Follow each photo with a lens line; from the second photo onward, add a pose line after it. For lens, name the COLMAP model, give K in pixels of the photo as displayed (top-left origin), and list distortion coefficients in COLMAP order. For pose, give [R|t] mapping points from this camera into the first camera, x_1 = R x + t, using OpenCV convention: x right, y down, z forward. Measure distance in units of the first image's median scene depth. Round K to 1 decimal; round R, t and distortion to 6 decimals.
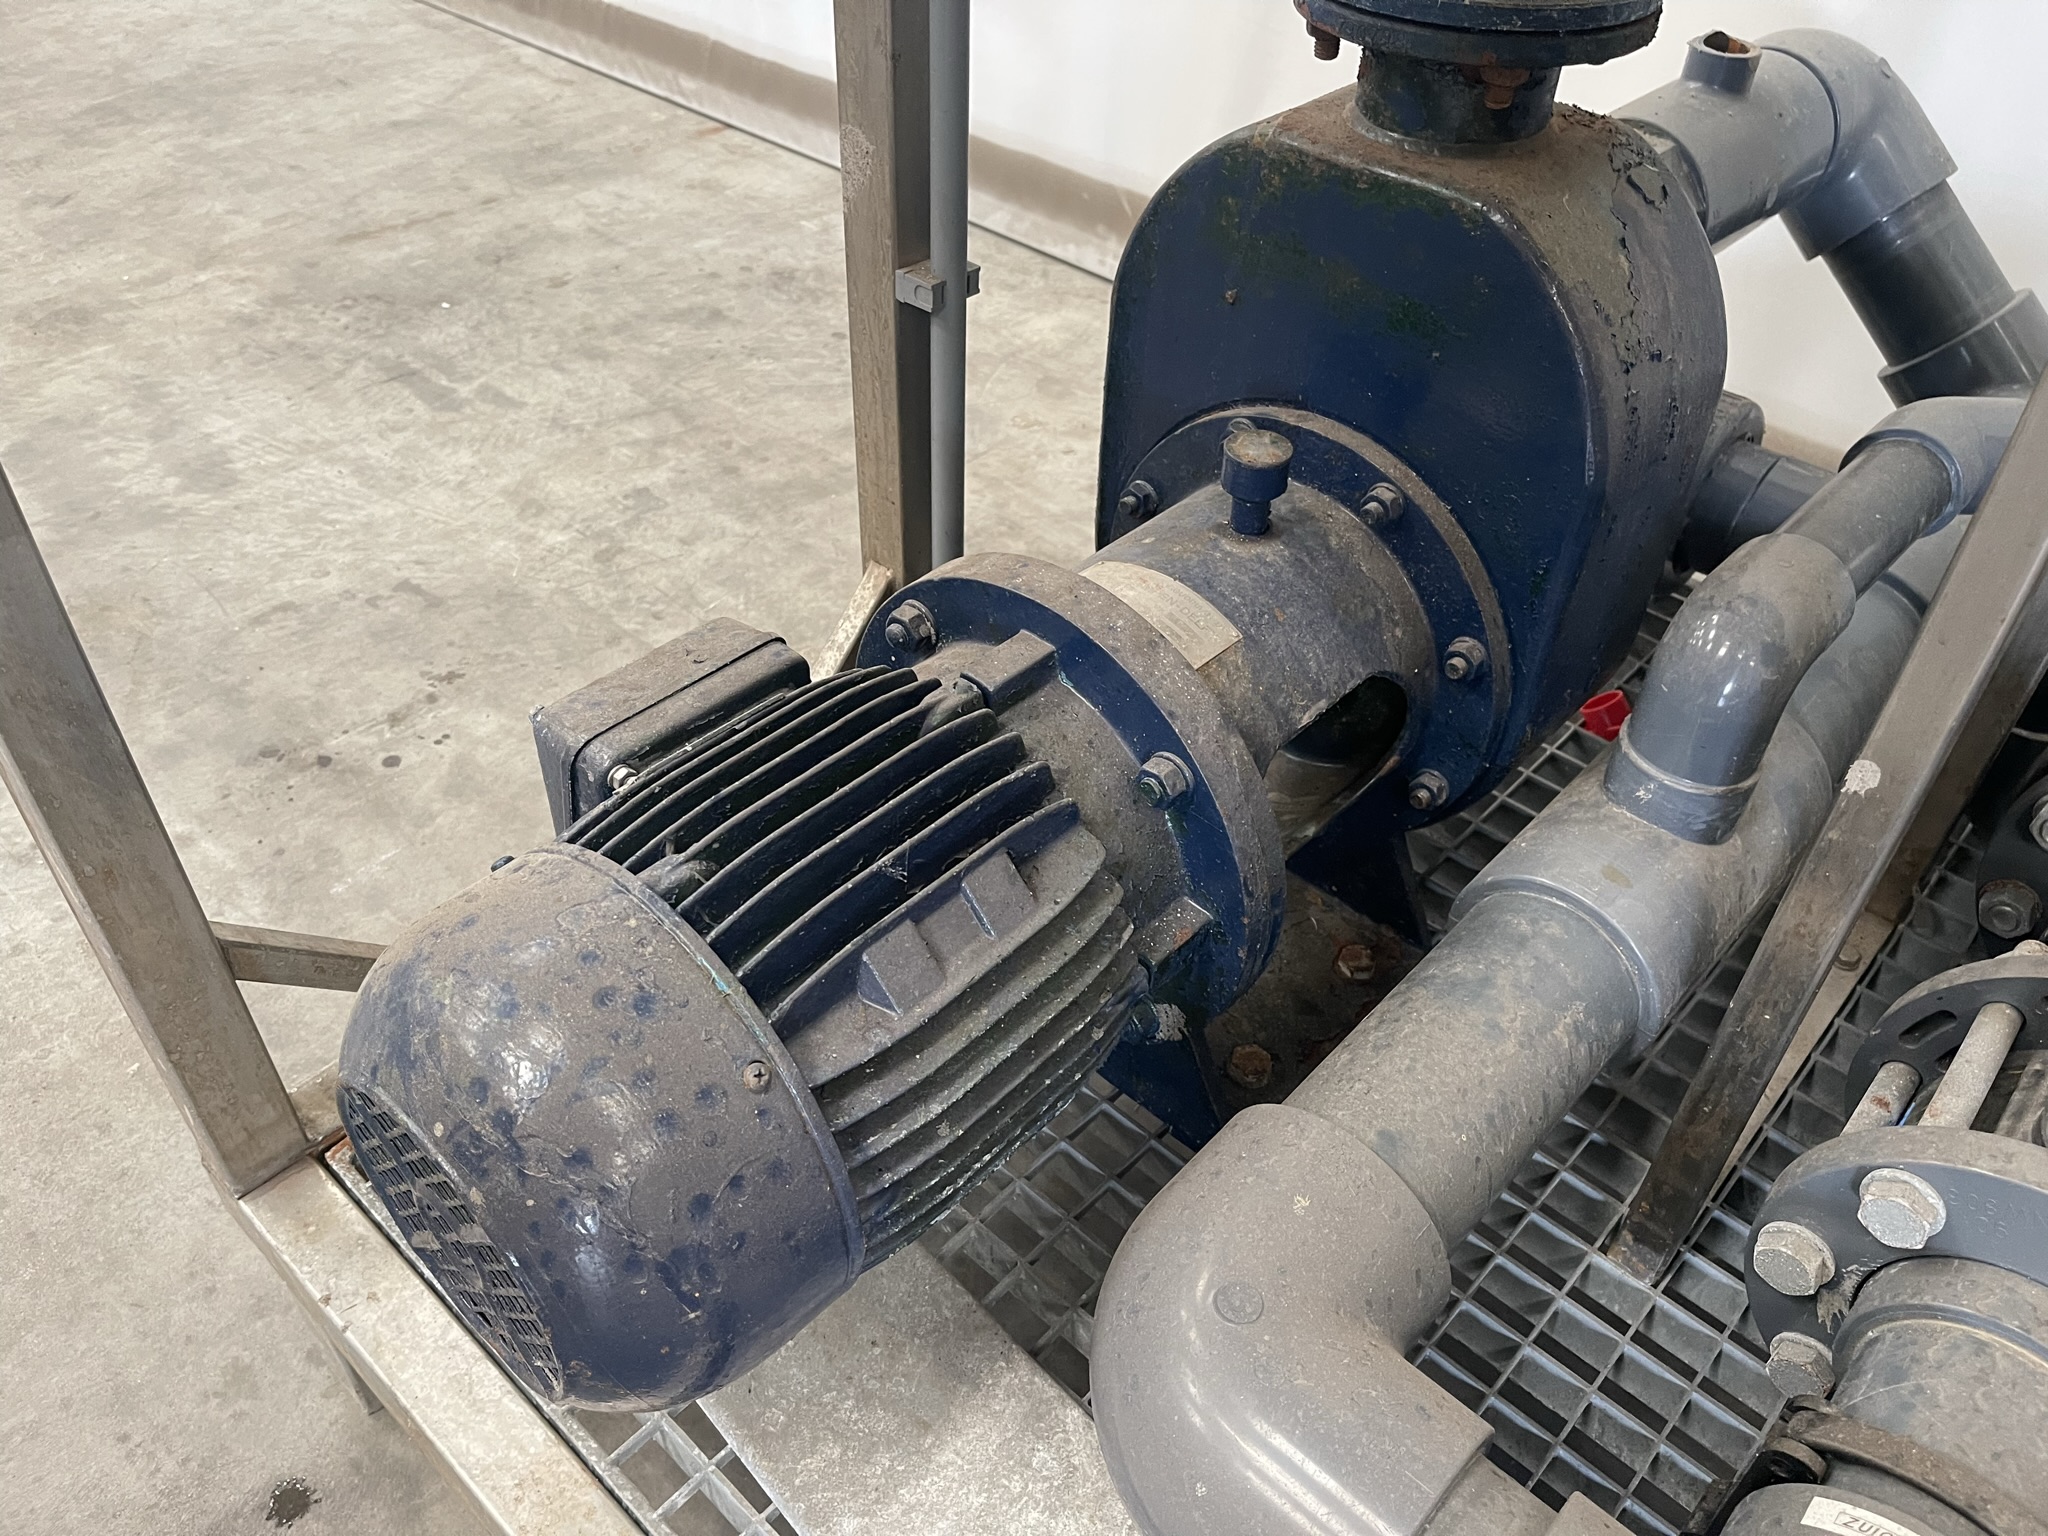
lens RADIAL K [[1560.4, 0, 1024.0], [0, 1560.4, 768.0], [0, 0, 1]] dist [-0.054254, 0.002199]
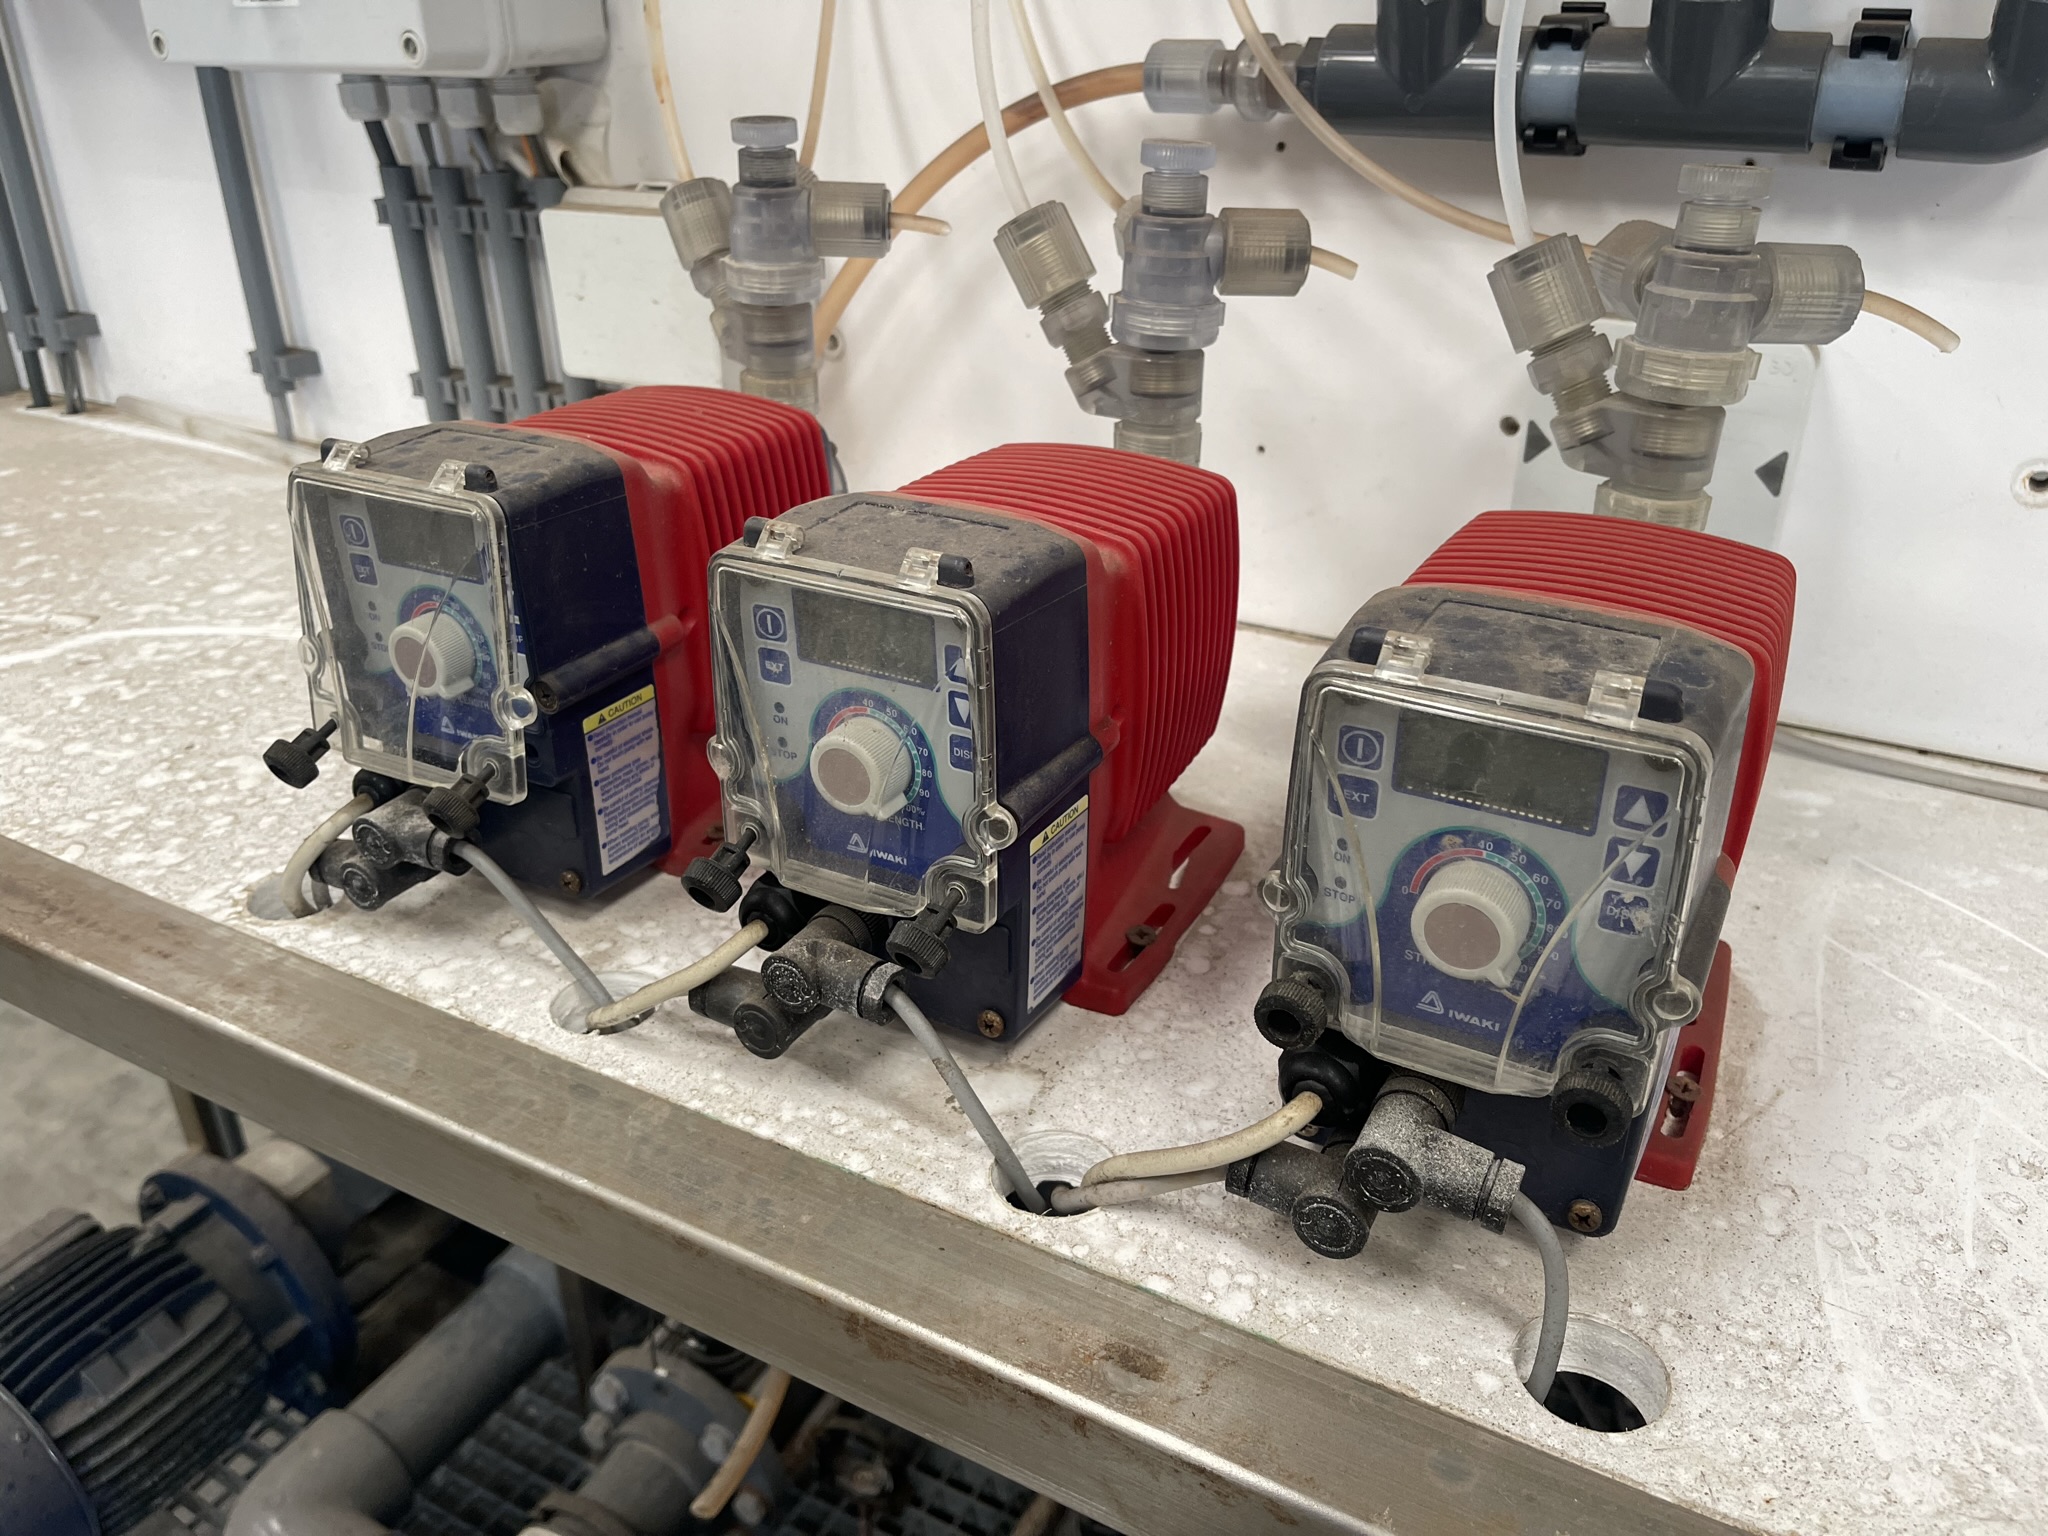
lens RADIAL K [[1560.4, 0, 1024.0], [0, 1560.4, 768.0], [0, 0, 1]] dist [-0.054254, 0.002199]
pose [[0.968779, -0.147000, 0.199646, 0.802721], [0.190692, 0.956424, -0.221112, 0.029121], [-0.158442, 0.252279, 0.954595, -1.316364]]
